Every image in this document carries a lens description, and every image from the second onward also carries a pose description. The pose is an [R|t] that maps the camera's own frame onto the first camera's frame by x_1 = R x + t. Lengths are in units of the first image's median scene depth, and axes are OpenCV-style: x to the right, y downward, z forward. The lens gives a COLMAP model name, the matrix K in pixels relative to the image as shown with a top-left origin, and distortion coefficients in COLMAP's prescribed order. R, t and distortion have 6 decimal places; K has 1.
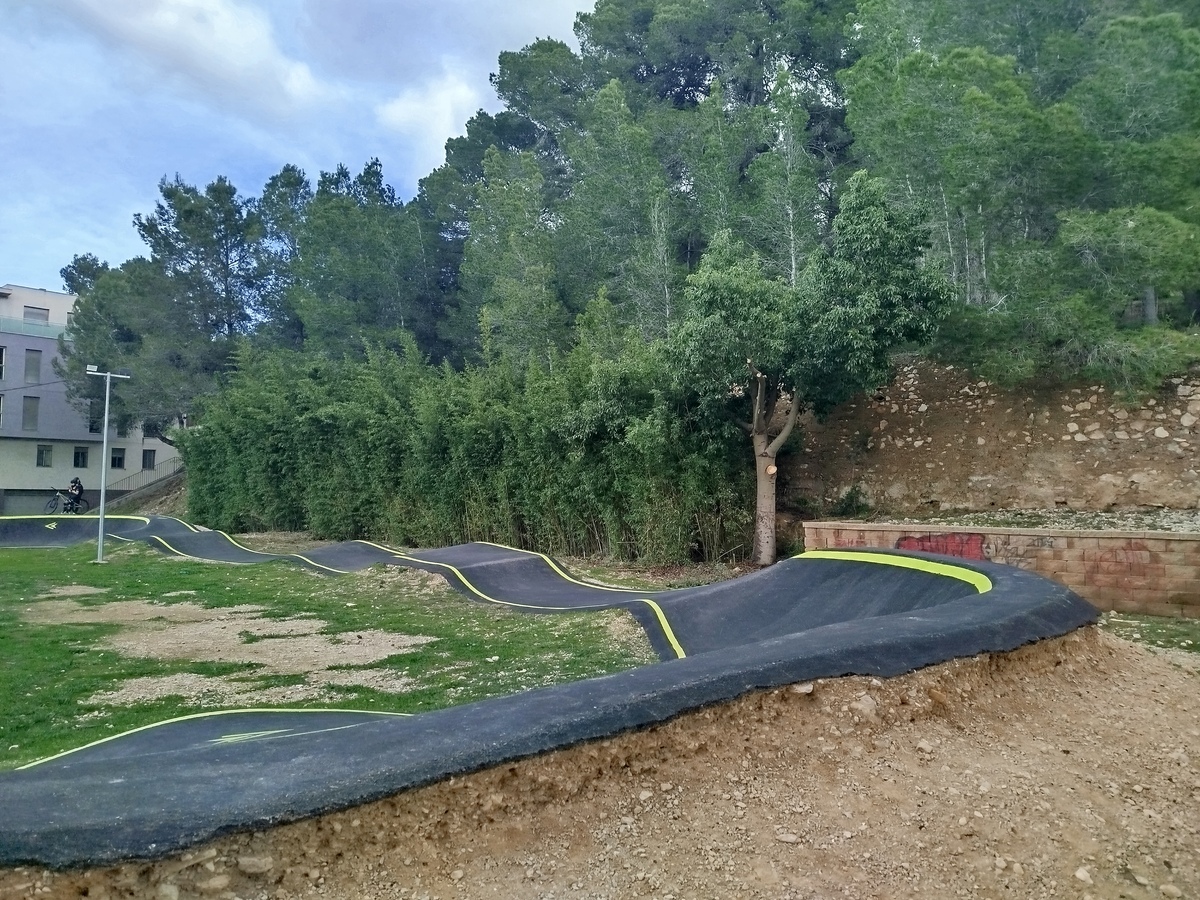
lens RADIAL K [[854.2, 0, 579.2], [0, 854.2, 451.2], [0, 0, 1]] dist [0.068617, -0.061616]
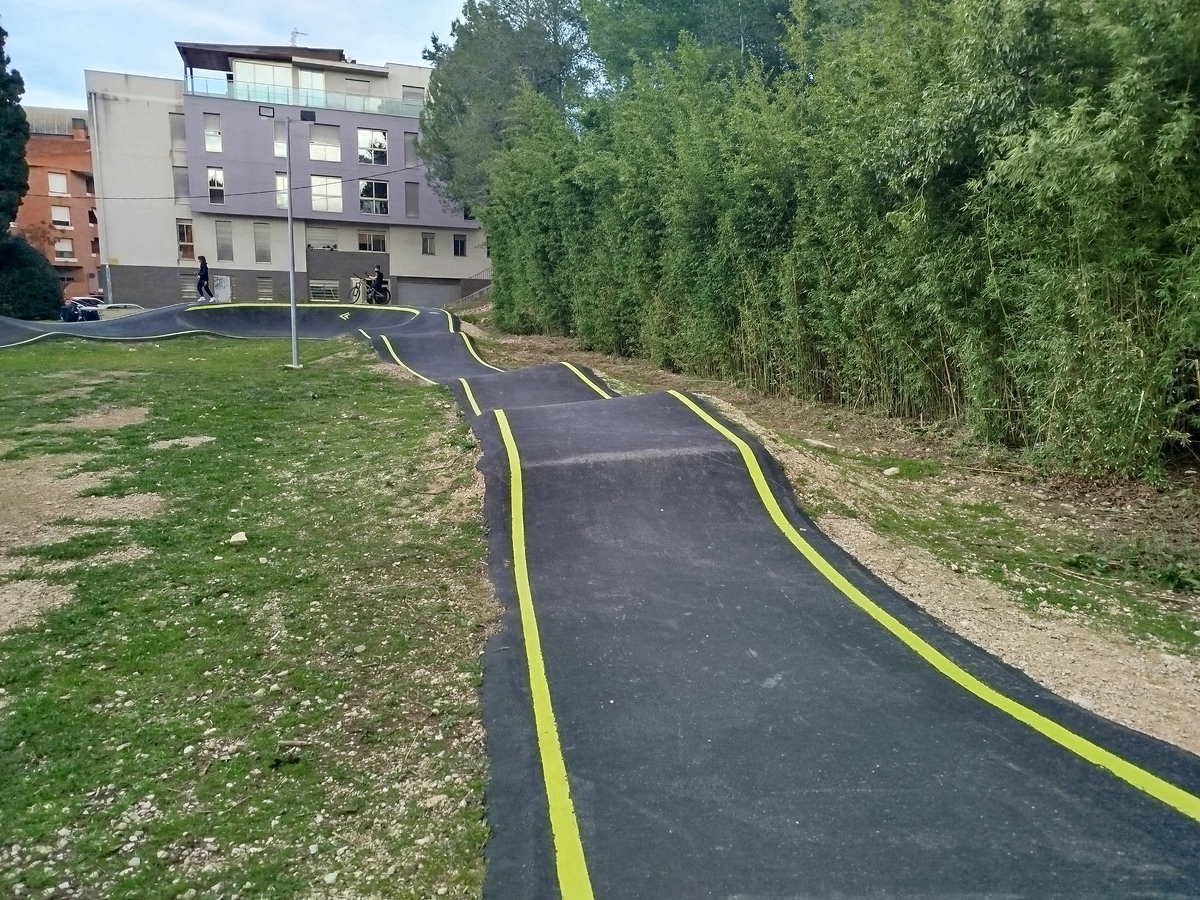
lens RADIAL K [[854.2, 0, 579.2], [0, 854.2, 451.2], [0, 0, 1]] dist [0.068617, -0.061616]
pose [[0.886863, 0.109256, -0.448928, 0.061904], [-0.001356, 0.972251, 0.233937, 0.017950], [0.462030, -0.206861, 0.862402, 0.464592]]
